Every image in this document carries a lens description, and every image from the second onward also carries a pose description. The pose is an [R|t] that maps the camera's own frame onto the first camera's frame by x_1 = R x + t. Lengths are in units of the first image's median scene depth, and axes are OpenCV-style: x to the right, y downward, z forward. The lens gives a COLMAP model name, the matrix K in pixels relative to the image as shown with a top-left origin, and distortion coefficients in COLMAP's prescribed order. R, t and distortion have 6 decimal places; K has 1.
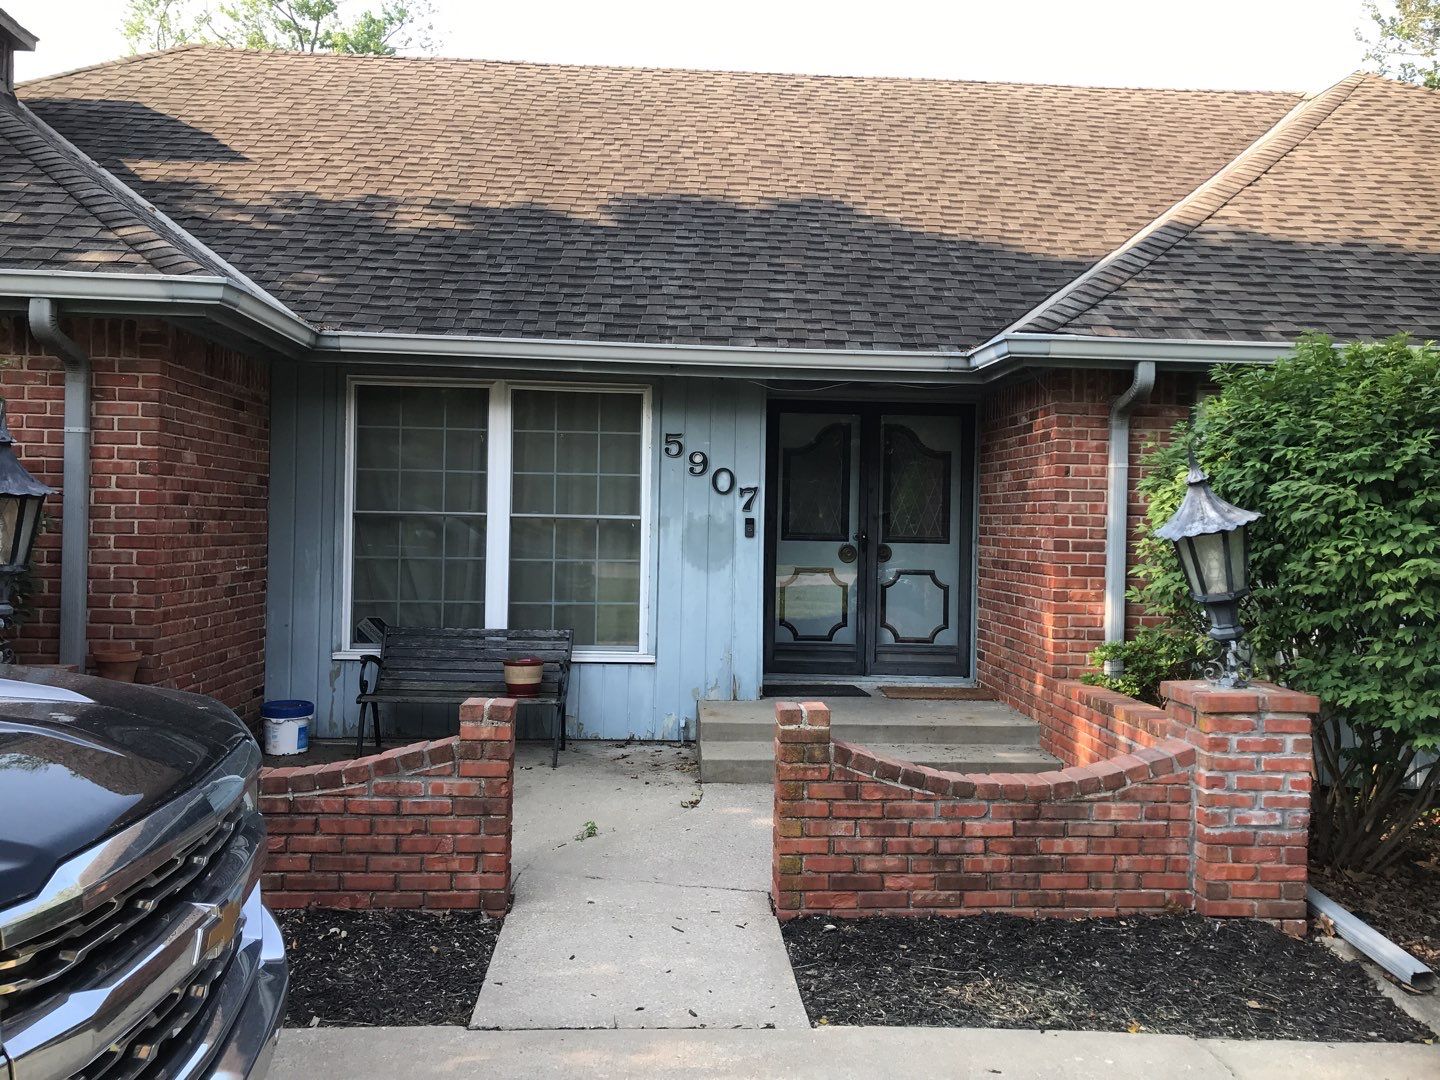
lens RADIAL K [[1151.7, 0, 715.2], [0, 1151.7, 516.3], [0, 0, 1]] dist [0.025647, -0.048625]
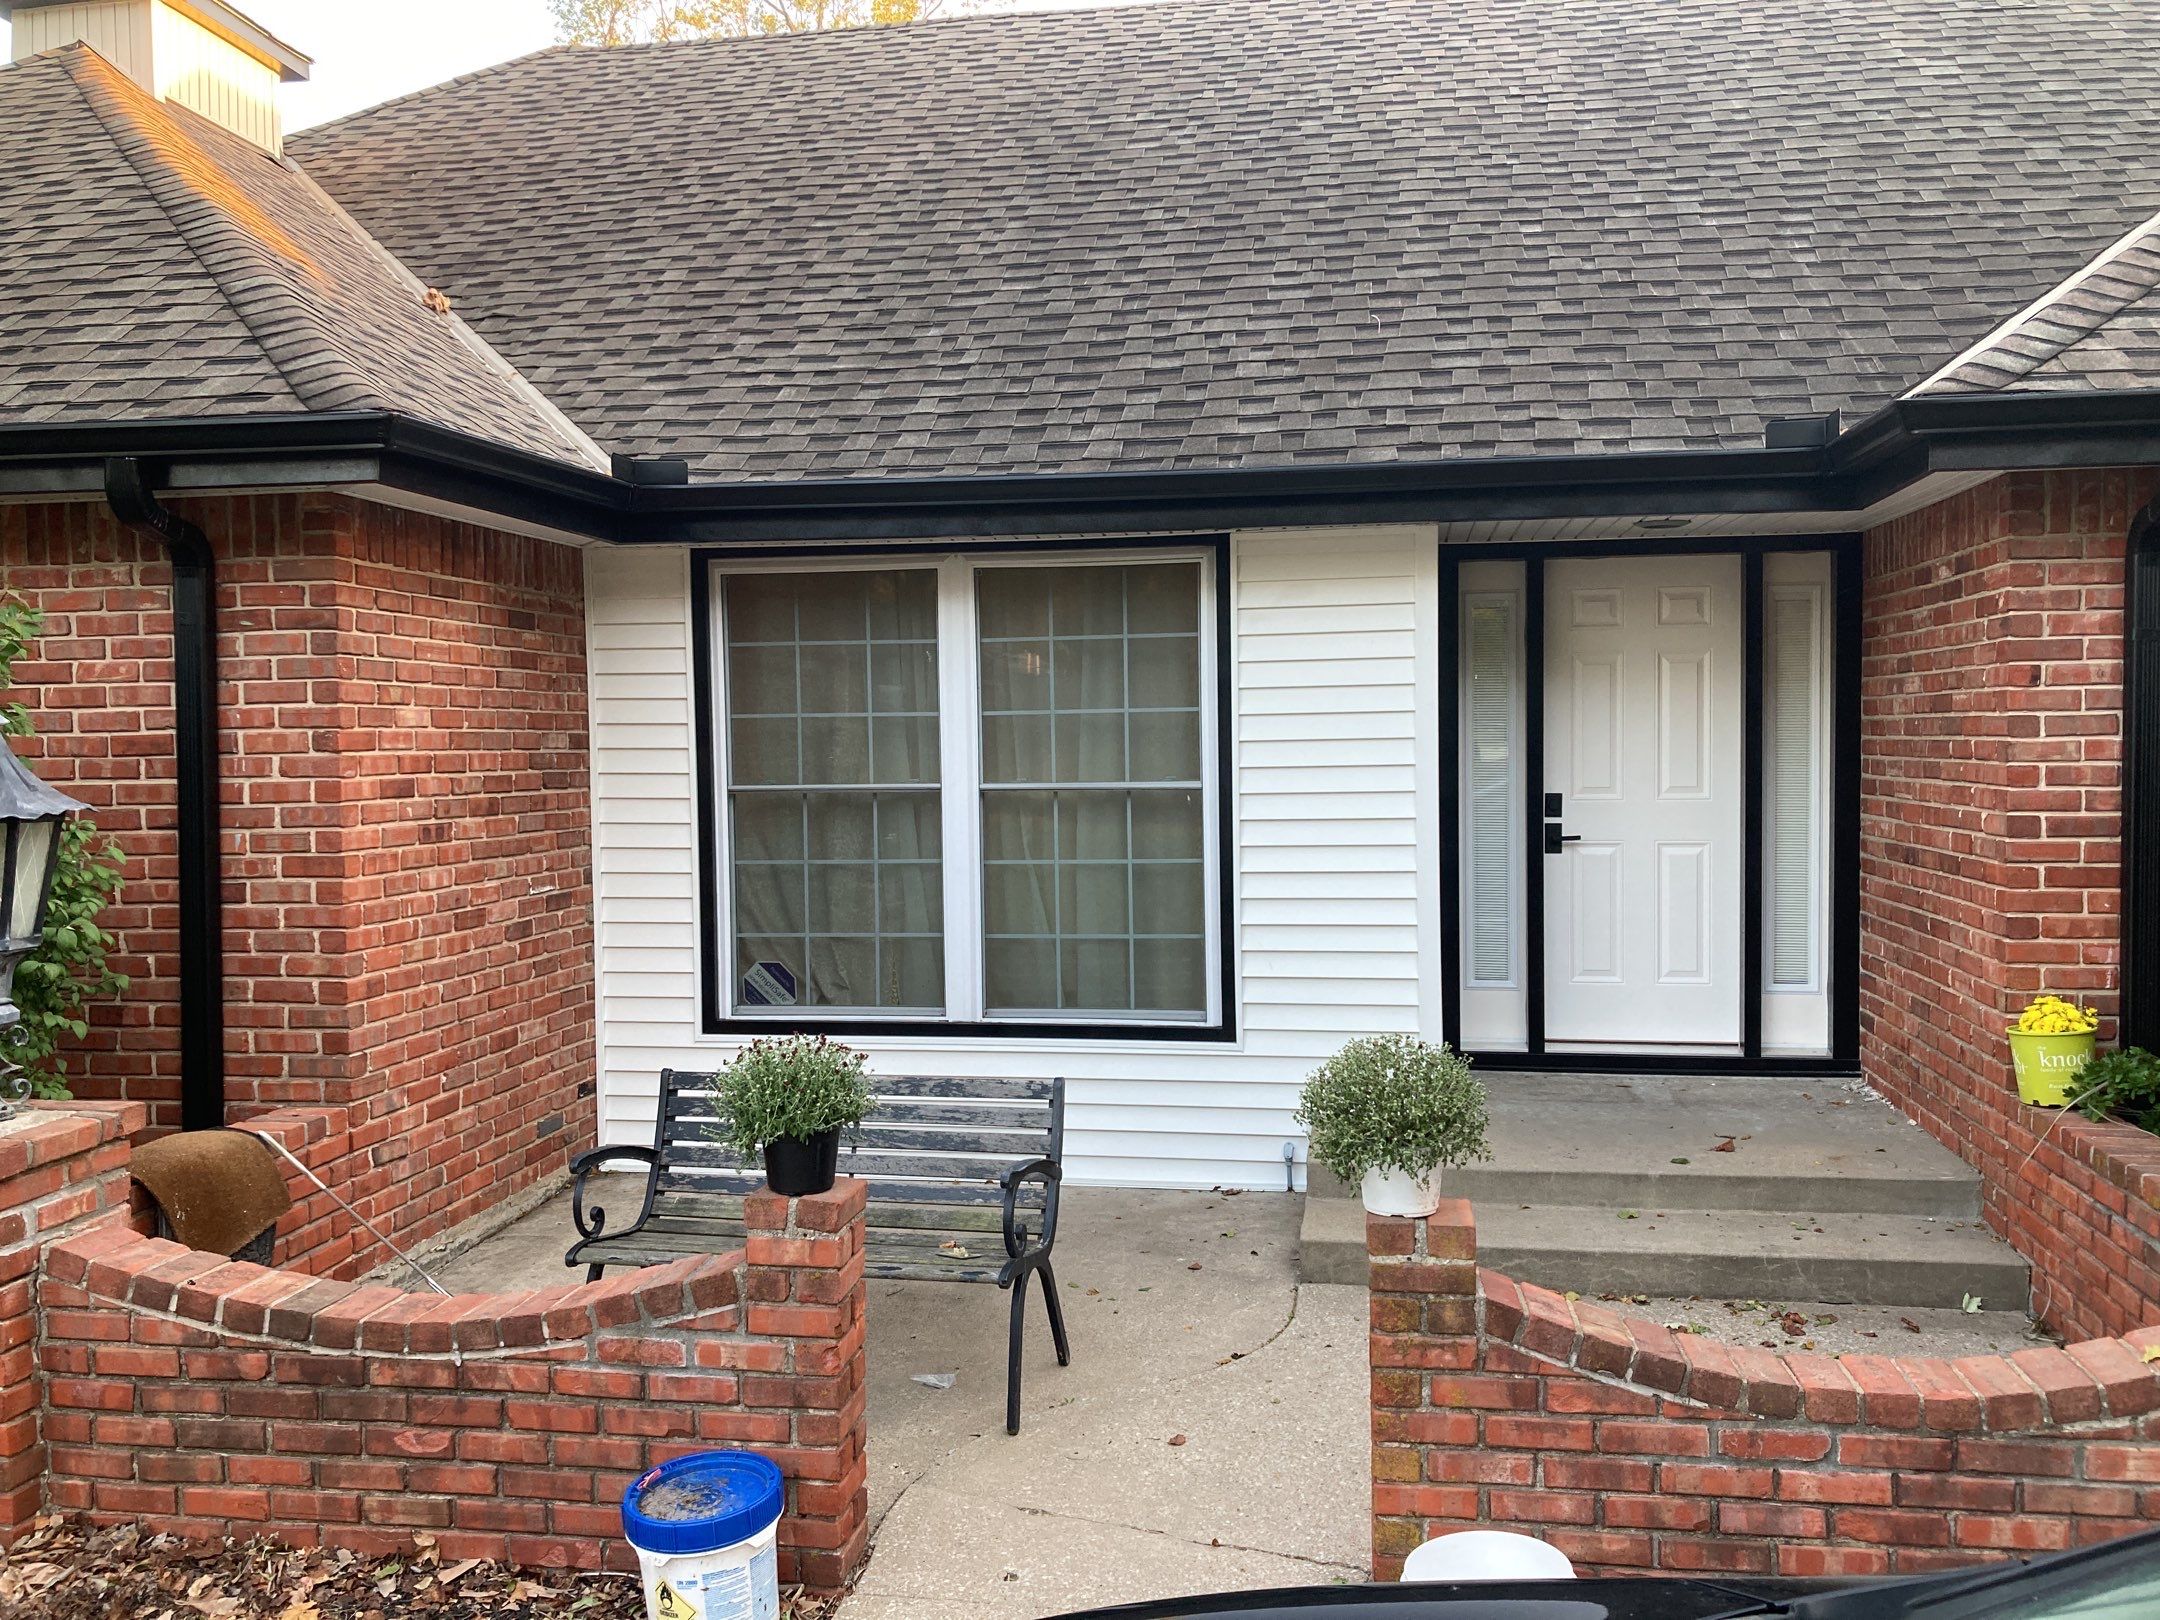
lens RADIAL K [[1735.8, 0, 1080.0], [0, 1735.8, 810.0], [0, 0, 1]] dist [0.008278, -0.004624]
pose [[0.974845, -0.023827, -0.221605, 0.061012], [0.033921, 0.998548, 0.041855, -0.022930], [0.220286, -0.048320, 0.974238, 0.158668]]
